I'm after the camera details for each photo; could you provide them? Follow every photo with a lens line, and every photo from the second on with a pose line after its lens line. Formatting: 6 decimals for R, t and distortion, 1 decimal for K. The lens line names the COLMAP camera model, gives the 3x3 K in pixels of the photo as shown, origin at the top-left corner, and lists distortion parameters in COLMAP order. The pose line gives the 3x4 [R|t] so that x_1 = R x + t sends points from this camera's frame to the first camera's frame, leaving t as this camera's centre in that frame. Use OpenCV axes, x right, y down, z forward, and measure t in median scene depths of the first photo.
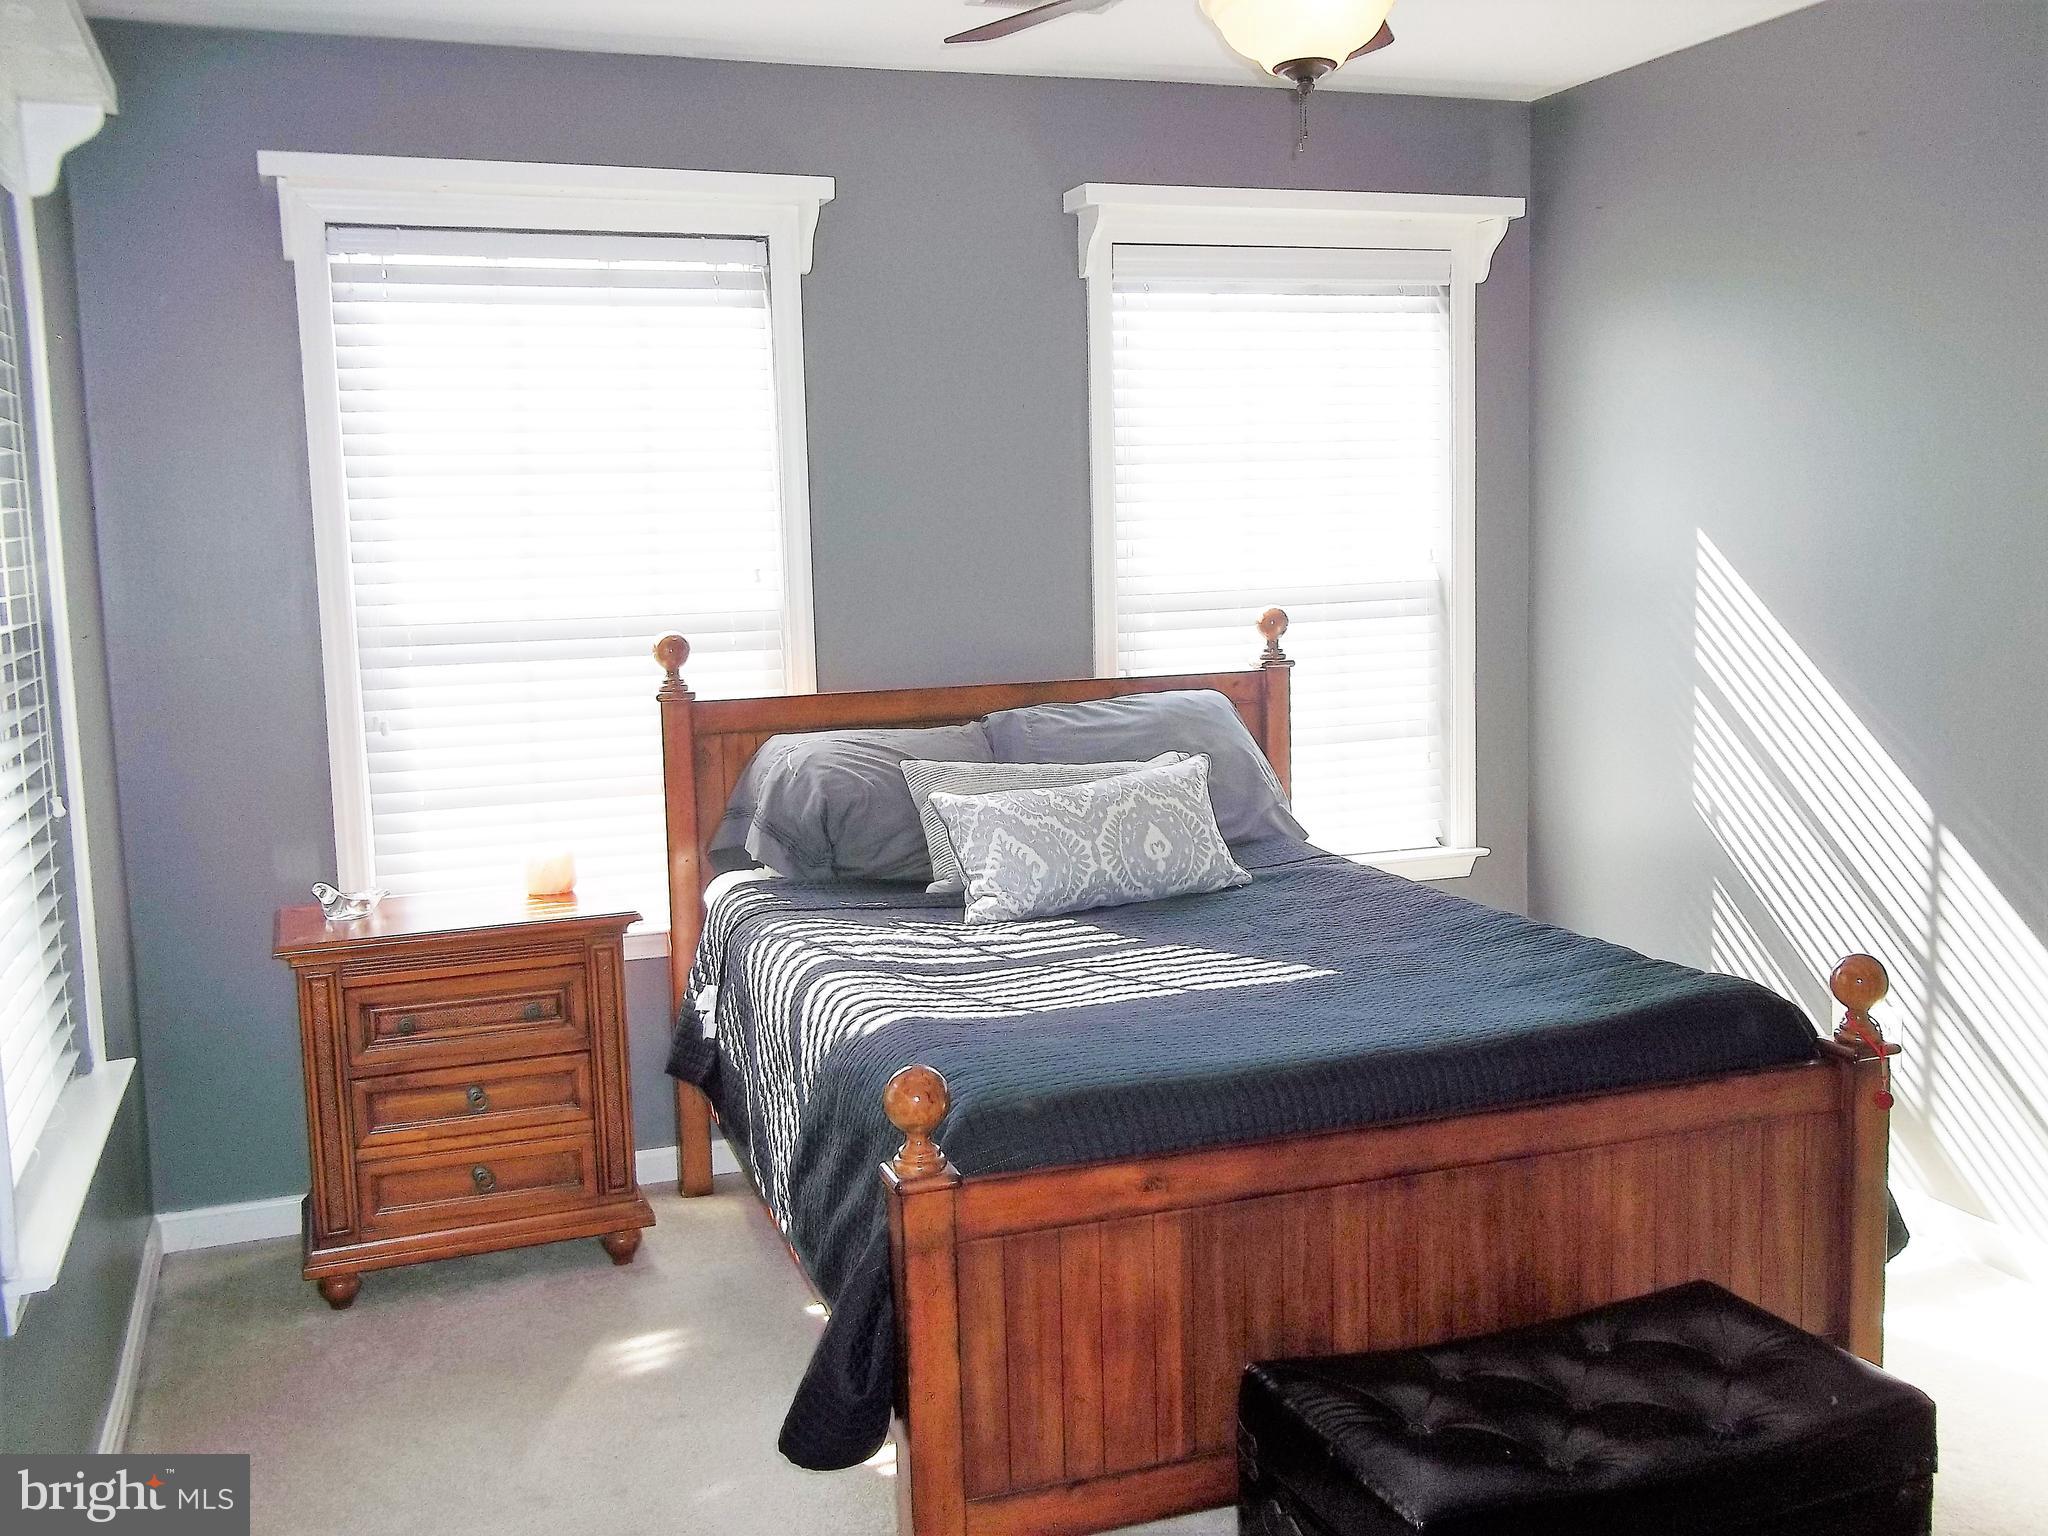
lens RADIAL K [[1978.2, 0, 1030.2], [0, 1978.2, 759.3], [0, 0, 1]] dist [0.010282, 0.019972]
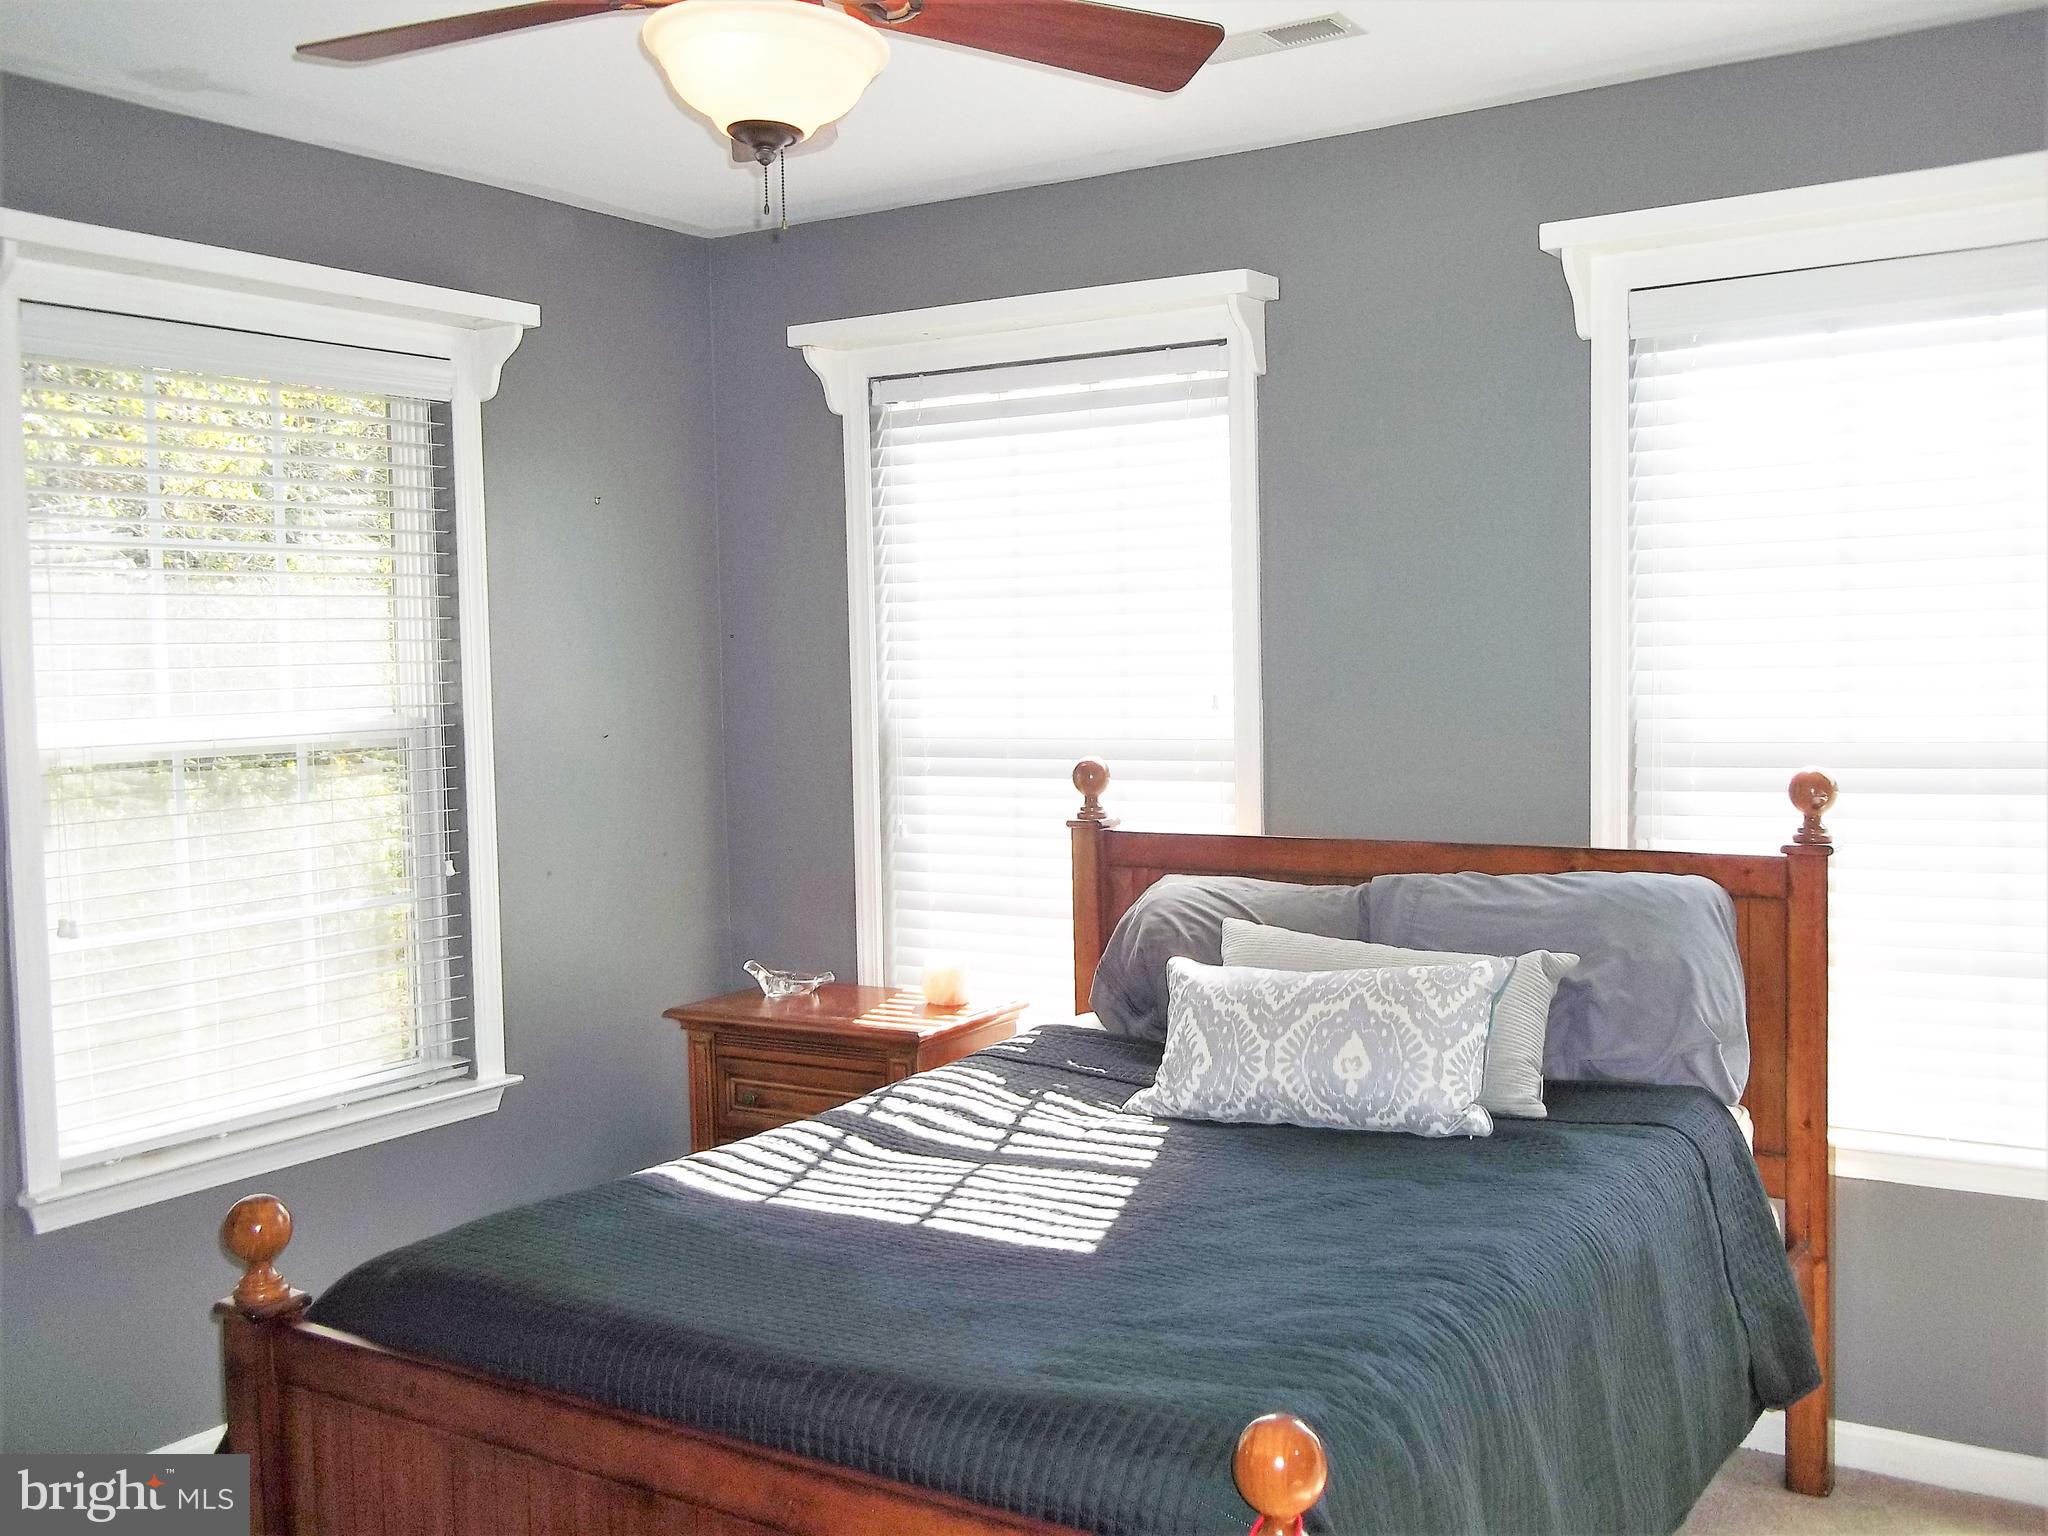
lens RADIAL K [[1978.2, 0, 1030.2], [0, 1978.2, 759.3], [0, 0, 1]] dist [0.010282, 0.019972]
pose [[0.606478, 0.058517, -0.792944, 0.571802], [-0.087058, 0.996179, 0.006929, -0.067427], [0.790320, 0.064830, 0.609255, 0.382140]]
